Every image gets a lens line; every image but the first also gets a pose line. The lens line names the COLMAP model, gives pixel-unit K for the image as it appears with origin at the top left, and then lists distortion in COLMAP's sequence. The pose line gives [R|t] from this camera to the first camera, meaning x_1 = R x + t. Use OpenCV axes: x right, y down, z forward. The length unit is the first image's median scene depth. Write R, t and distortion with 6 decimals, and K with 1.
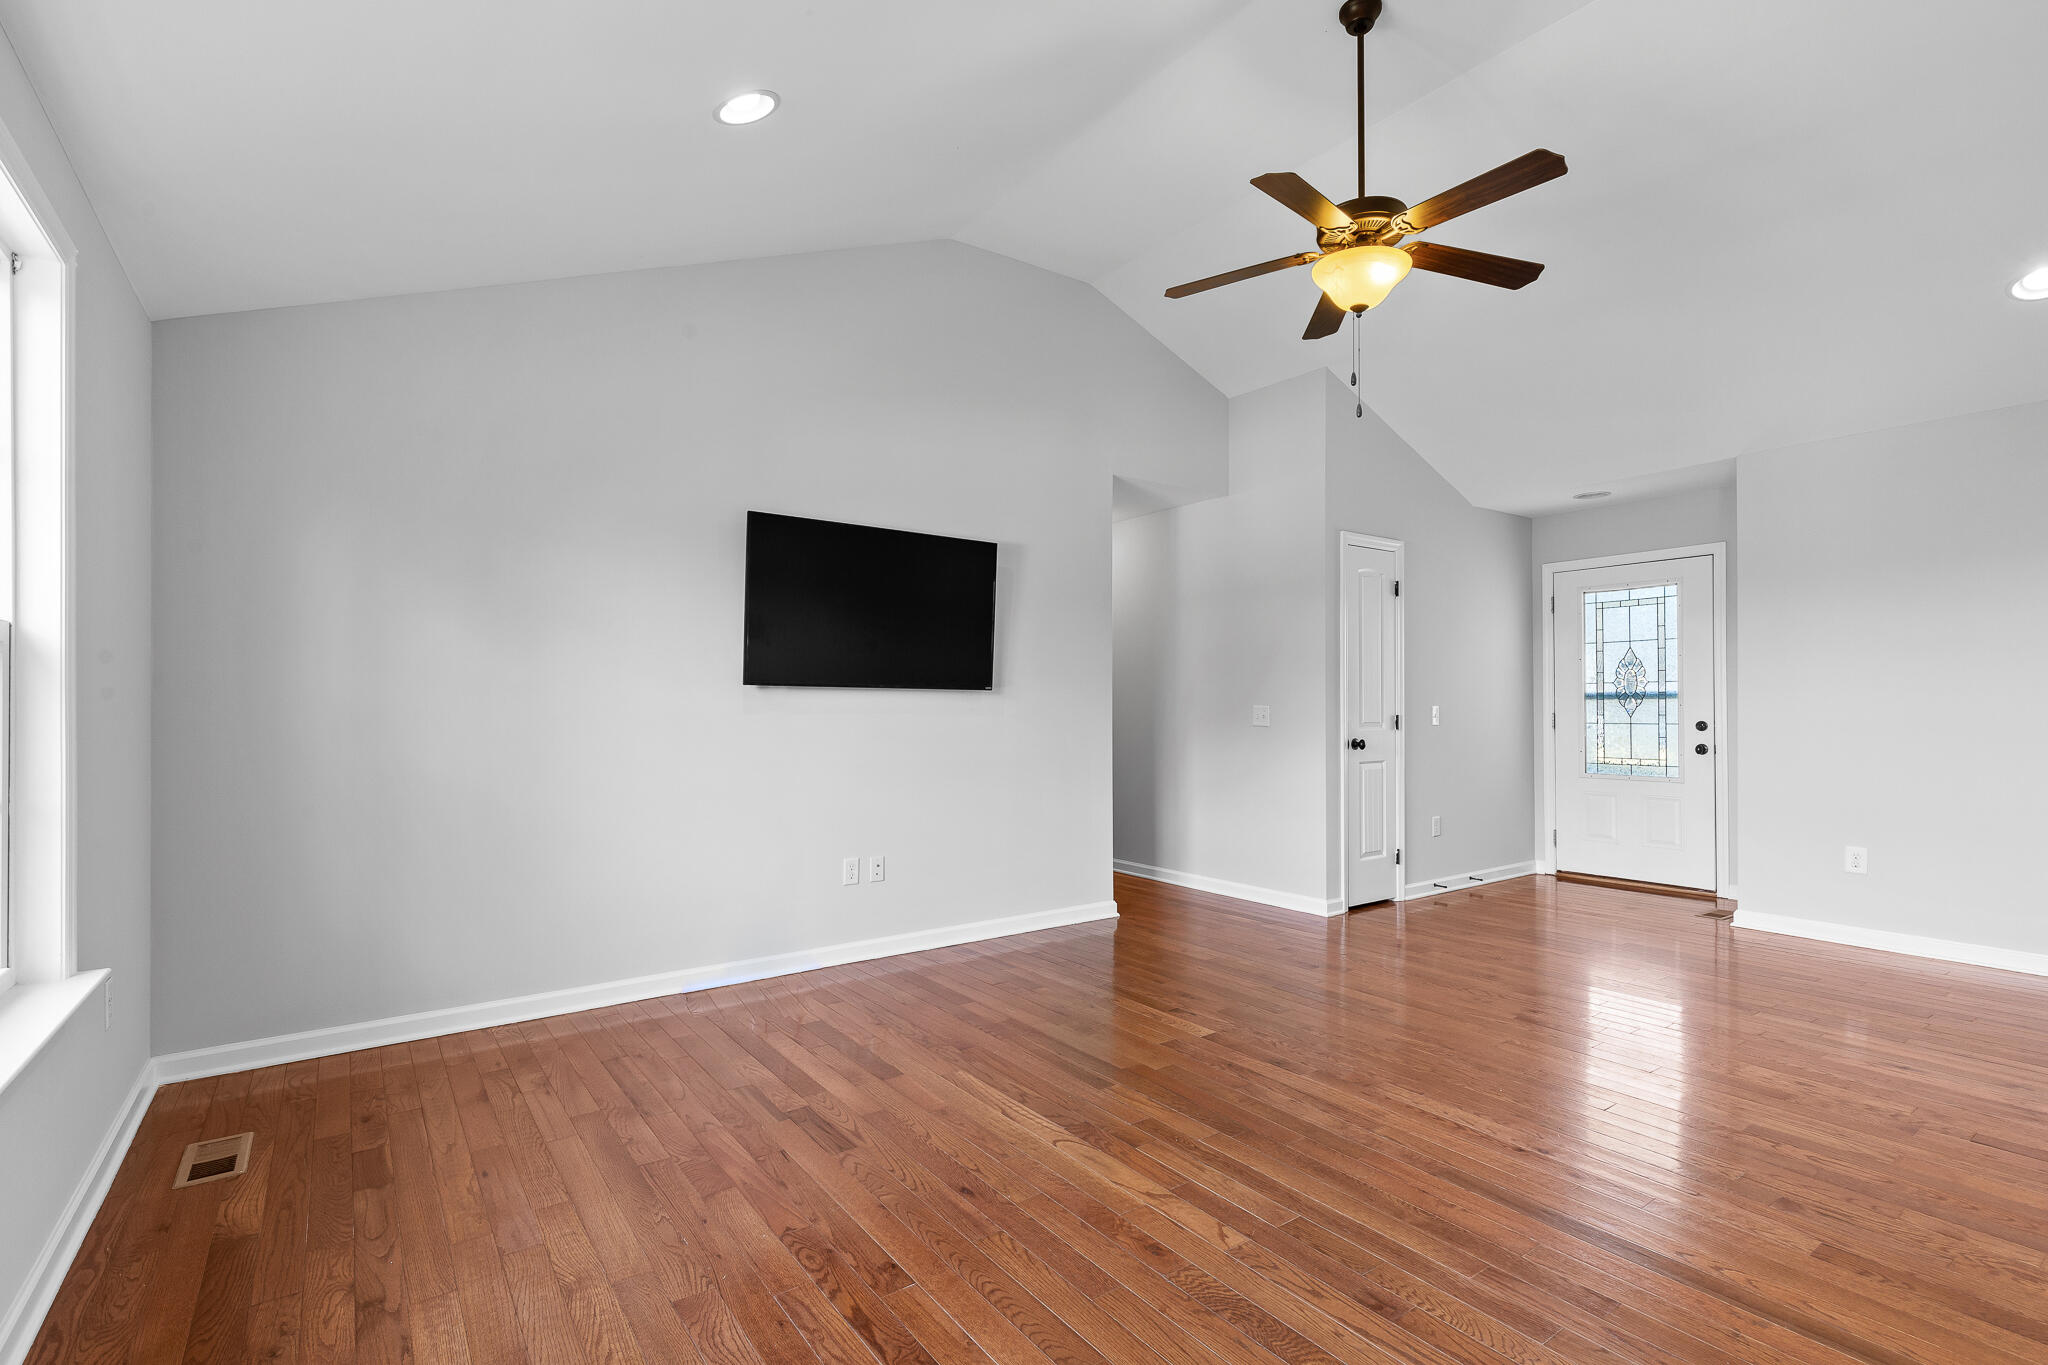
lens RADIAL K [[948.4, 0, 1024.0], [0, 948.4, 682.5], [0, 0, 1]] dist [0.003649, 0.000828]
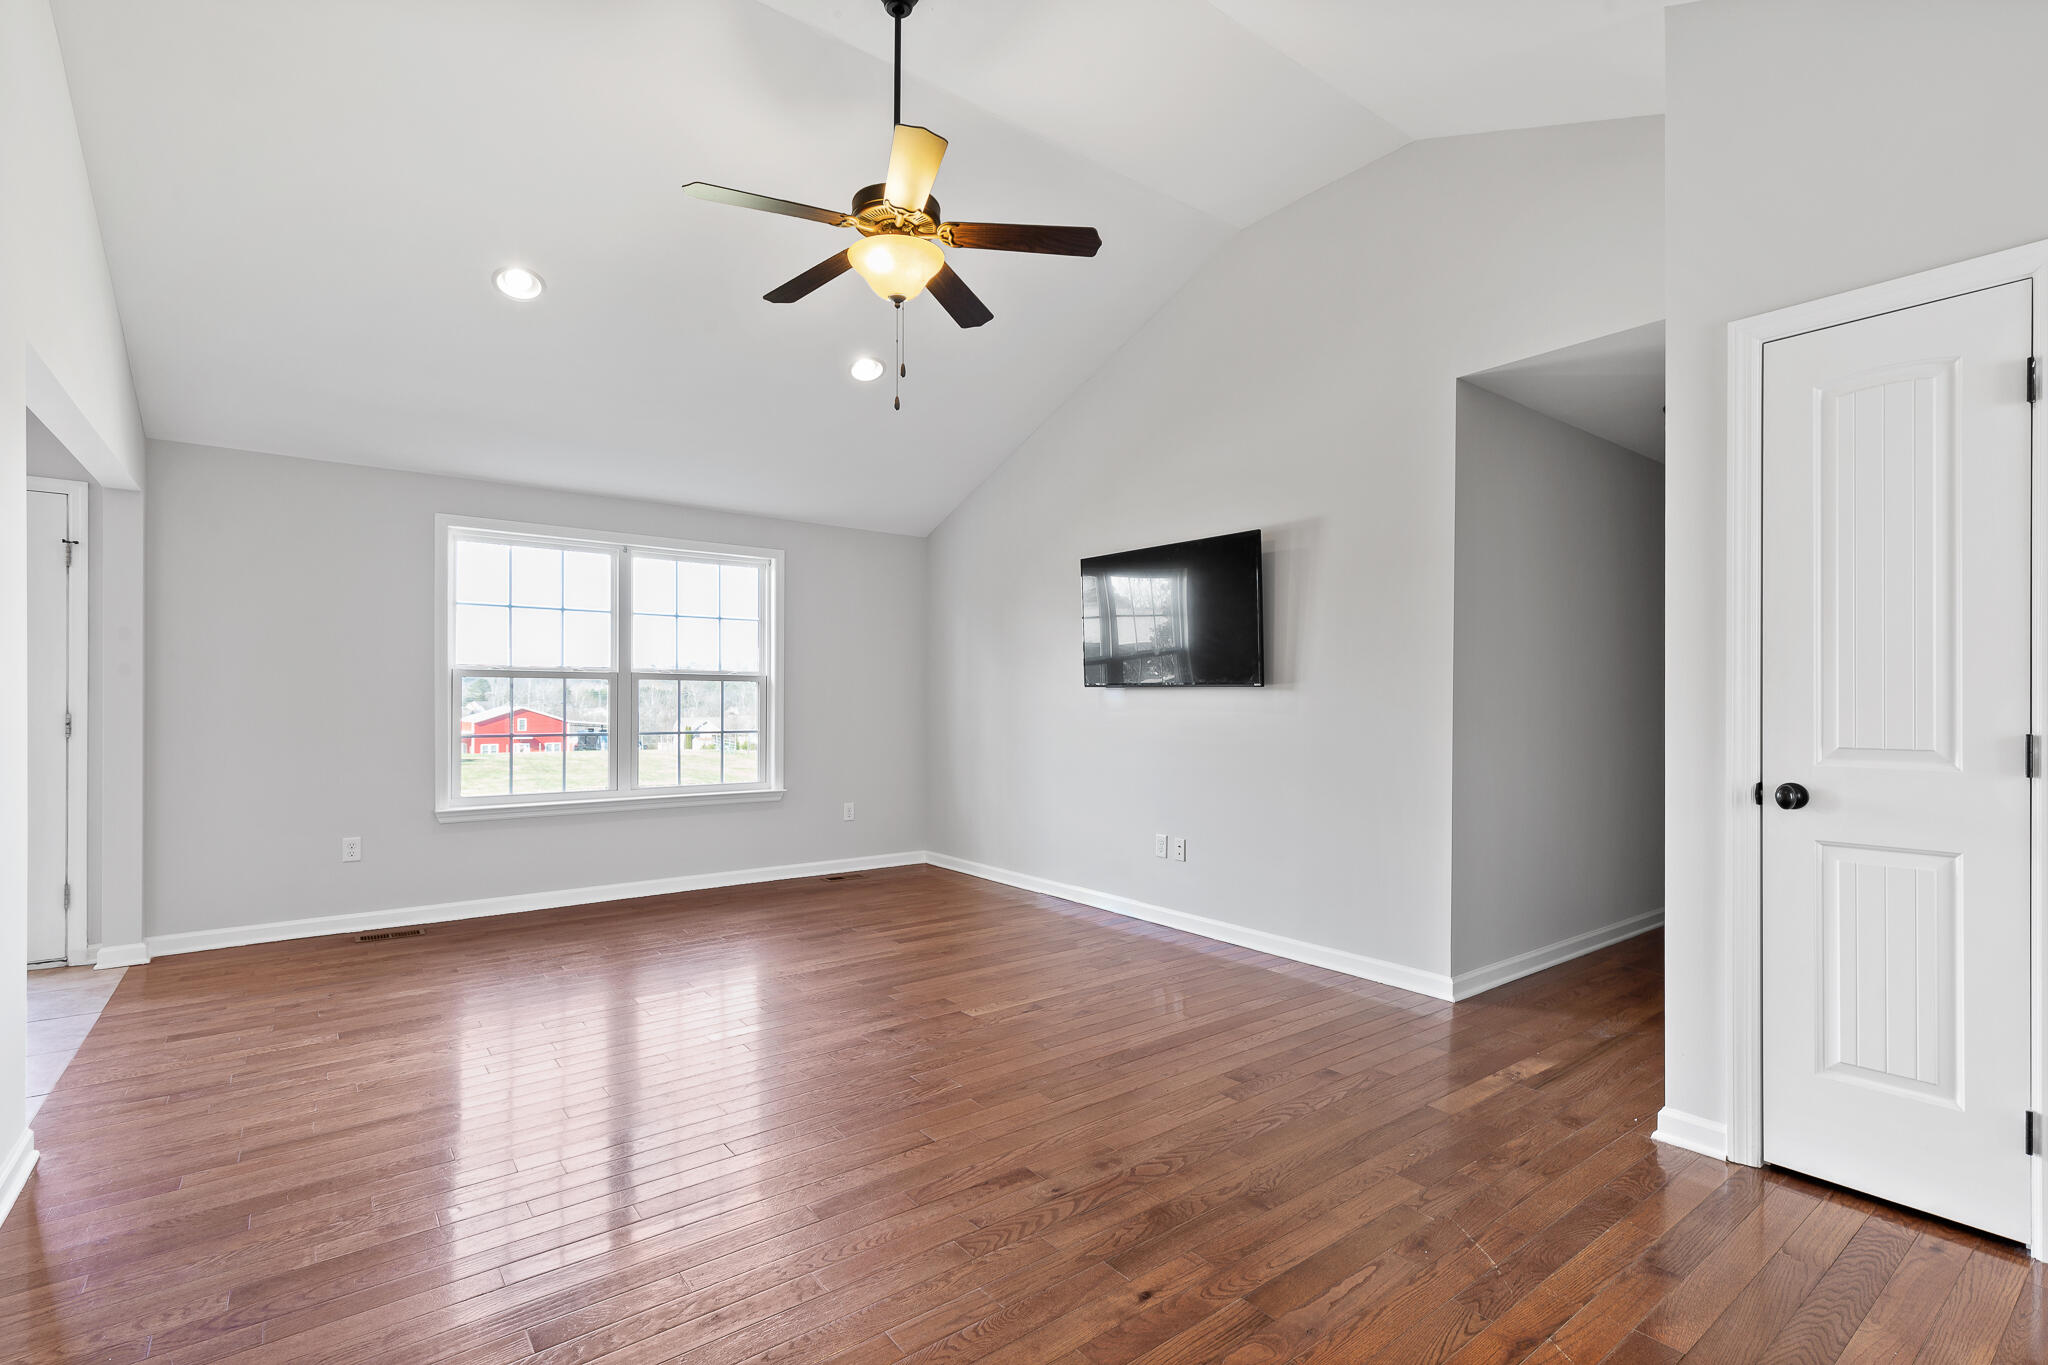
lens RADIAL K [[948.4, 0, 1024.0], [0, 948.4, 682.5], [0, 0, 1]] dist [0.003649, 0.000828]
pose [[0.036941, -0.015027, -0.999204, 1.040017], [0.022341, 0.999649, -0.014207, 0.013653], [0.999068, -0.021798, 0.037264, 0.849005]]
